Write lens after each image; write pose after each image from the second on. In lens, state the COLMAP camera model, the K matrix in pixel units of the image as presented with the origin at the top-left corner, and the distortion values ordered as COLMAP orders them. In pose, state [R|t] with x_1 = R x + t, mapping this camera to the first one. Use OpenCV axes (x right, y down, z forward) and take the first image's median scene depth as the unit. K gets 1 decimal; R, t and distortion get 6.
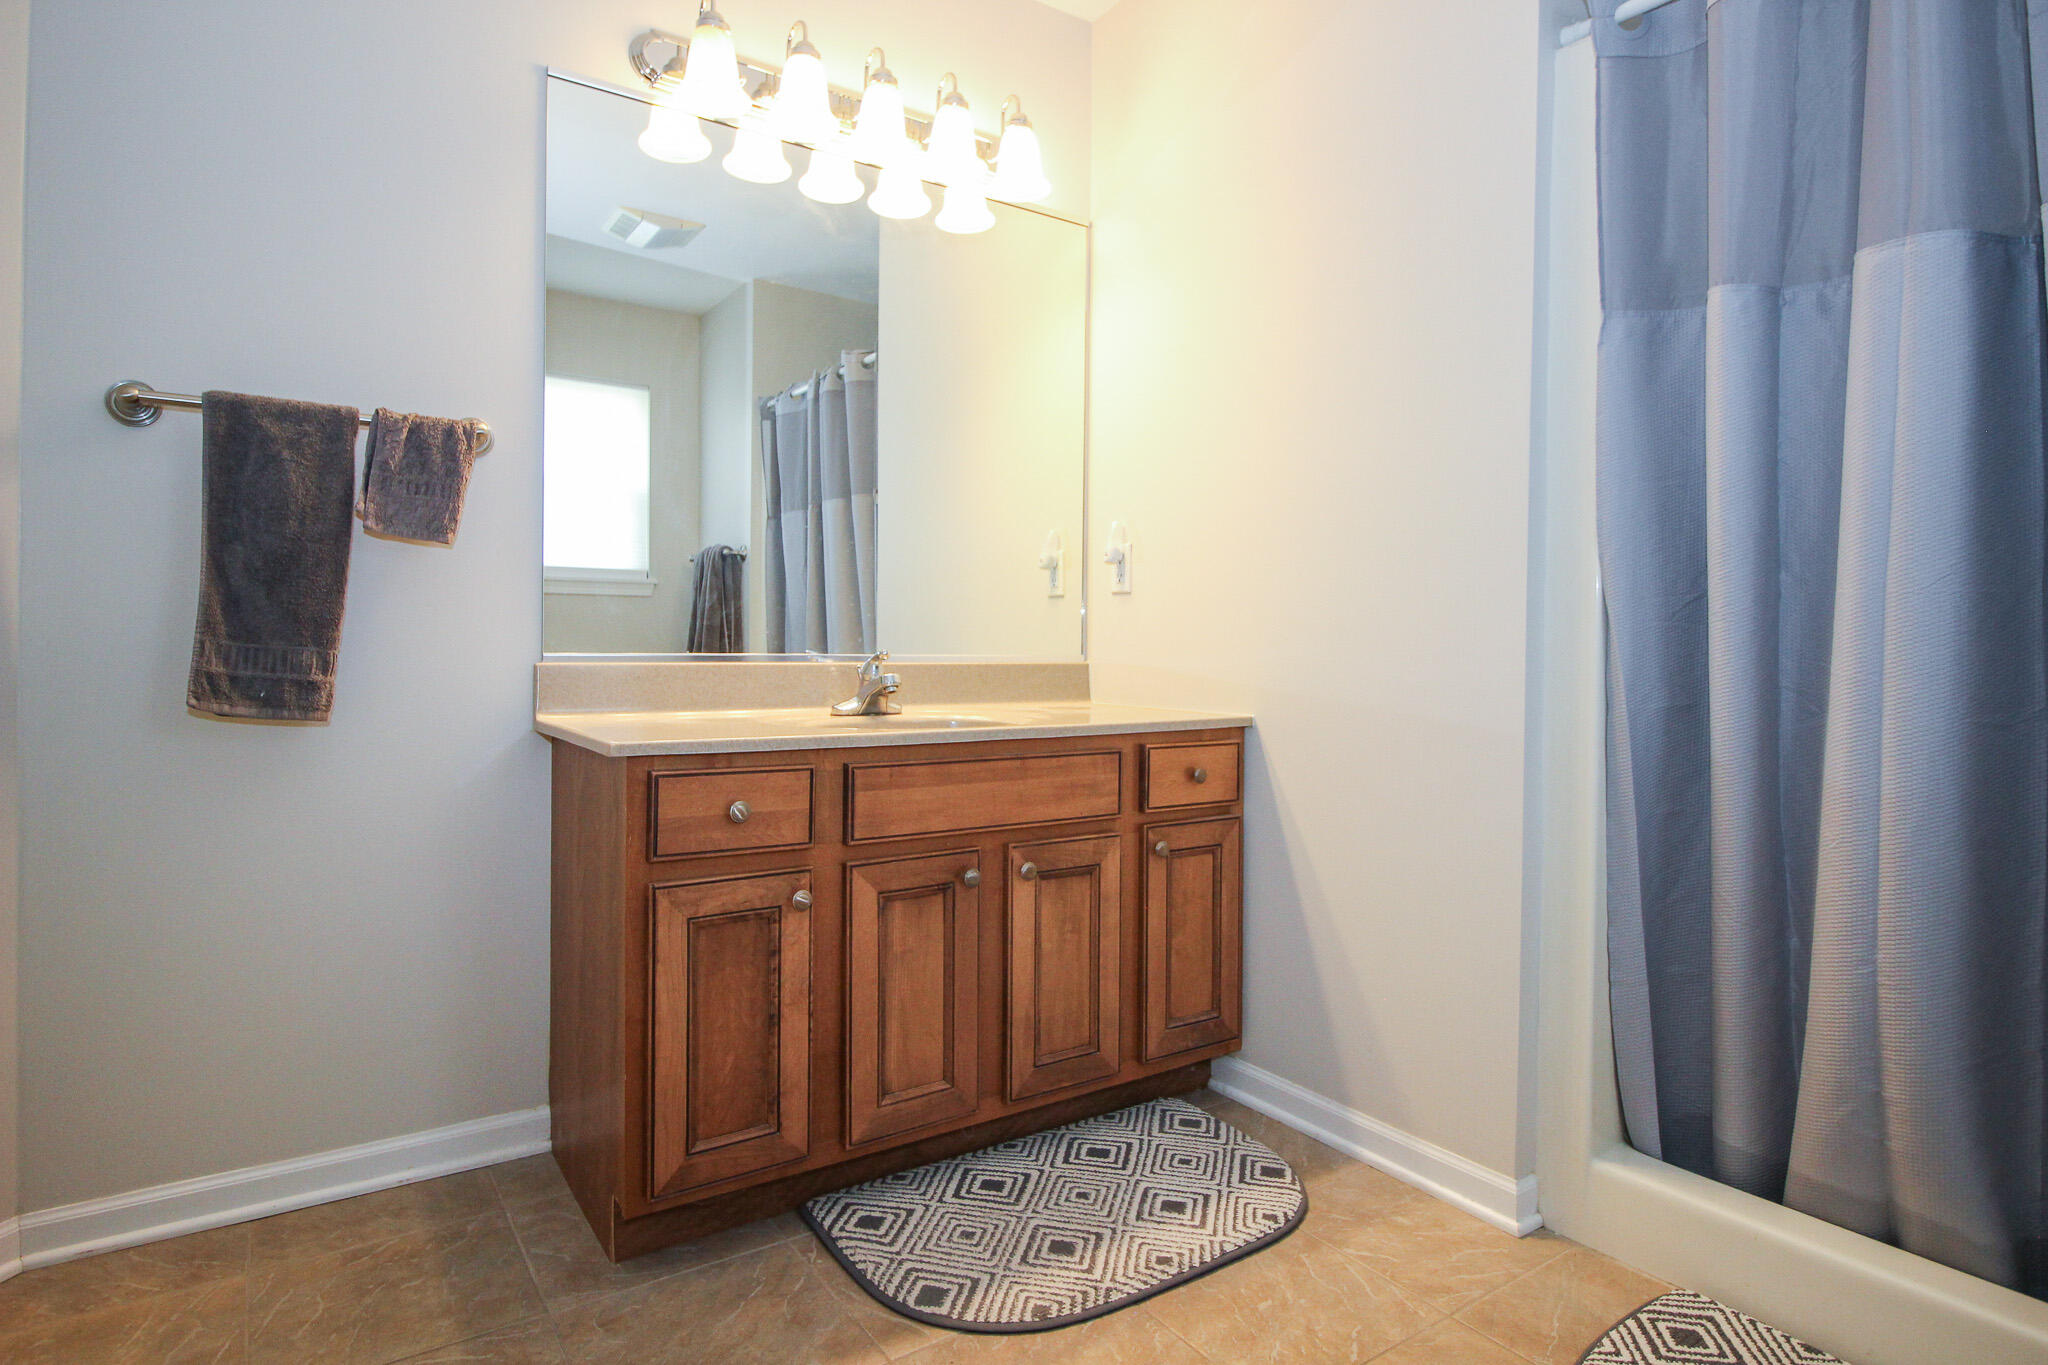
lens RADIAL K [[1135.1, 0, 1028.2], [0, 1135.1, 658.0], [0, 0, 1]] dist [0.013596, -0.019790]
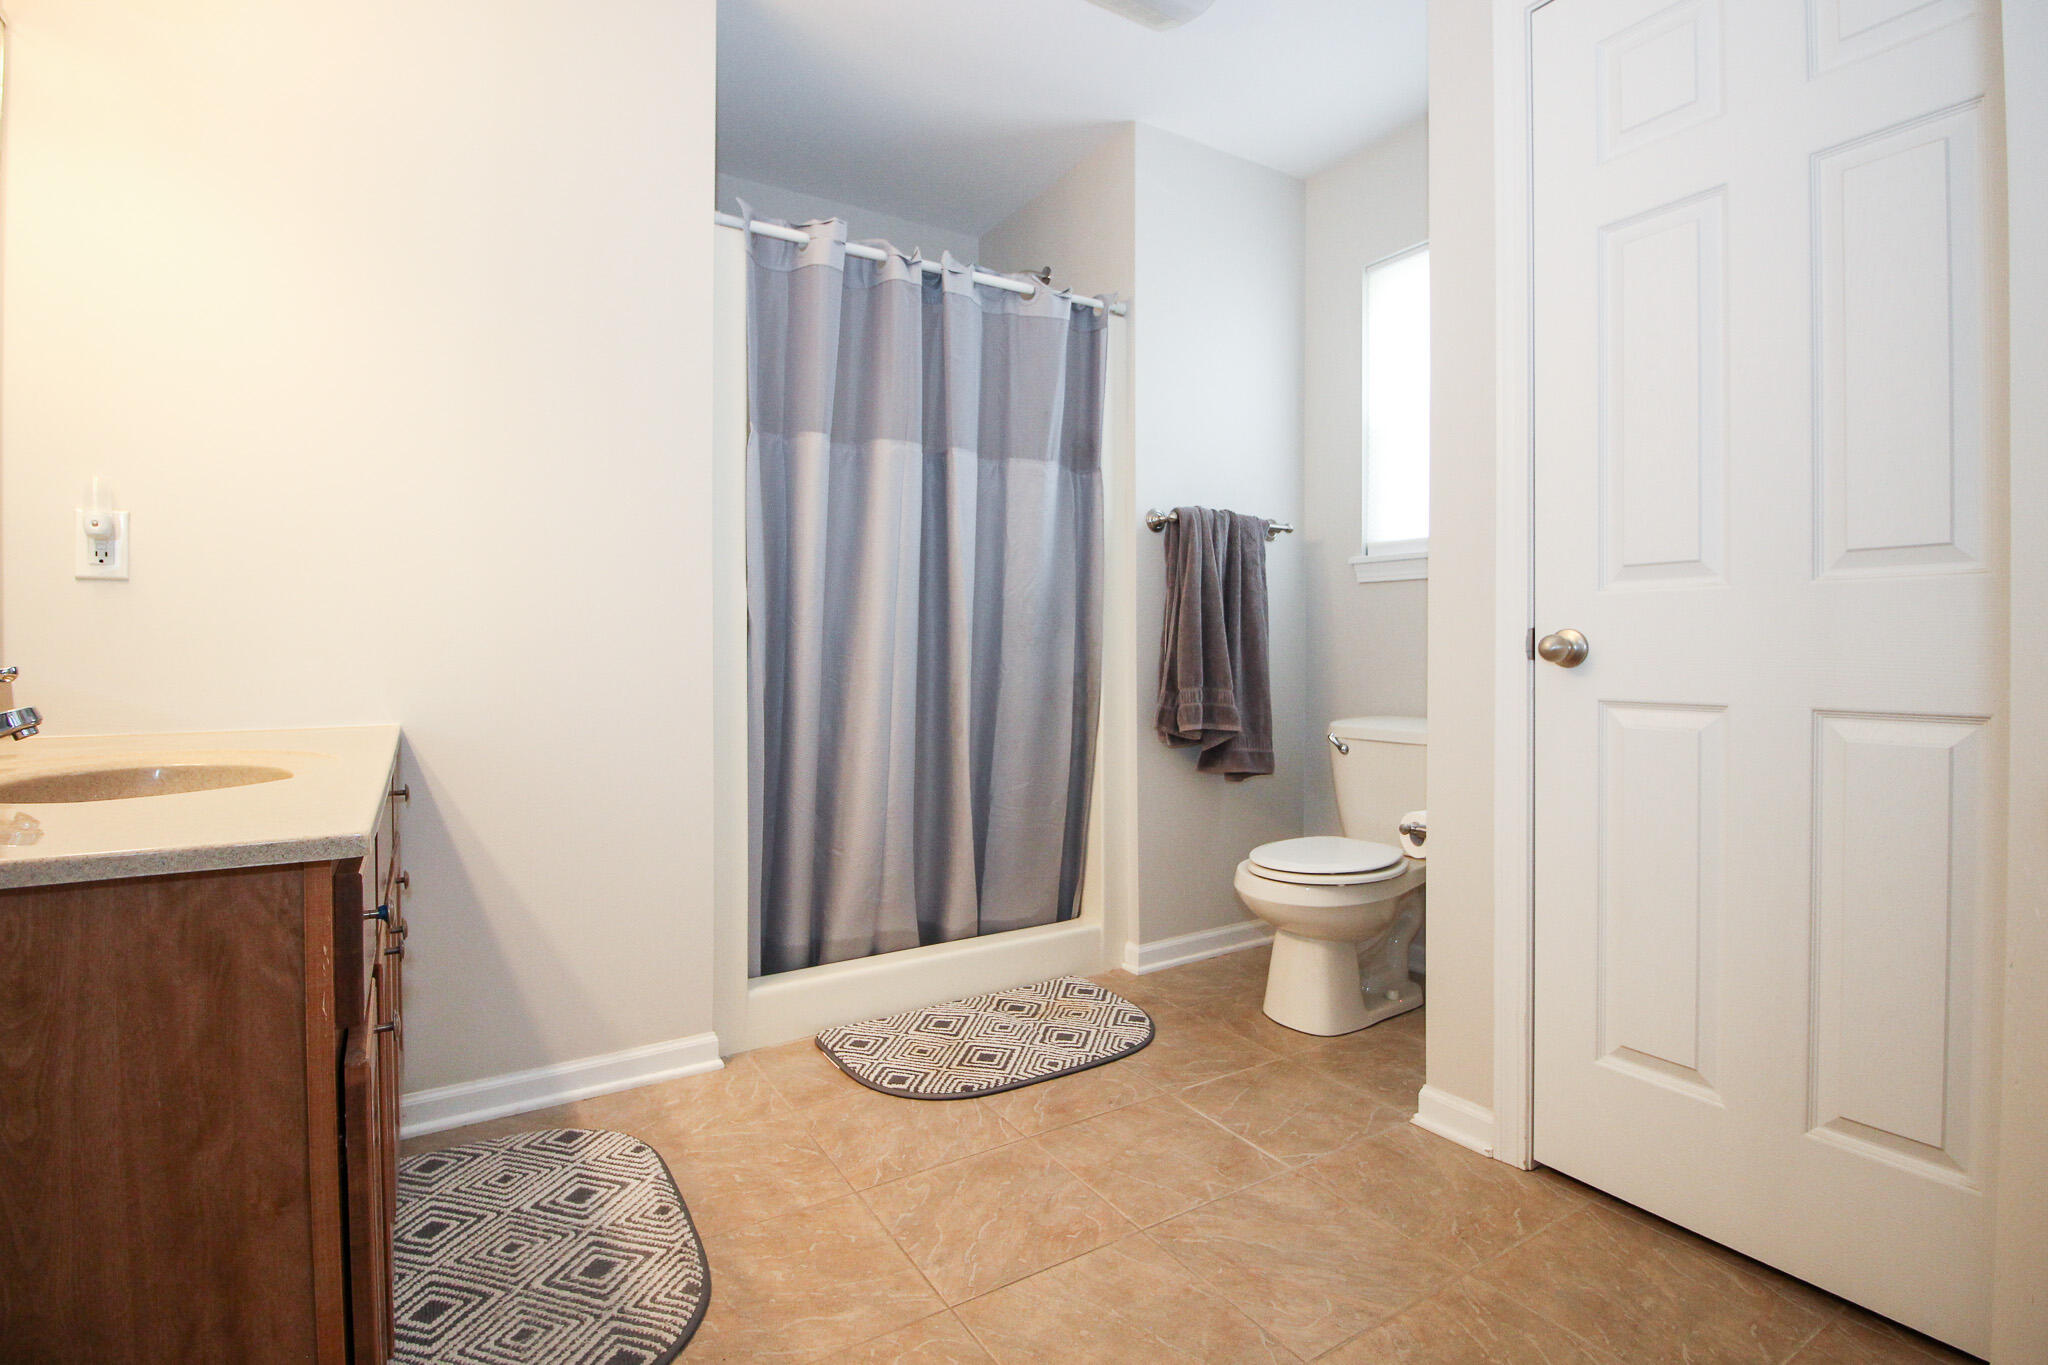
lens RADIAL K [[968.0, 0, 1029.1], [0, 968.0, 657.0], [0, 0, 1]] dist [0.001118, -0.014734]
pose [[0.025277, -0.006451, 0.999660, -0.734764], [0.024415, 0.999685, 0.005834, 0.004885], [-0.999382, 0.024259, 0.025427, 0.573868]]
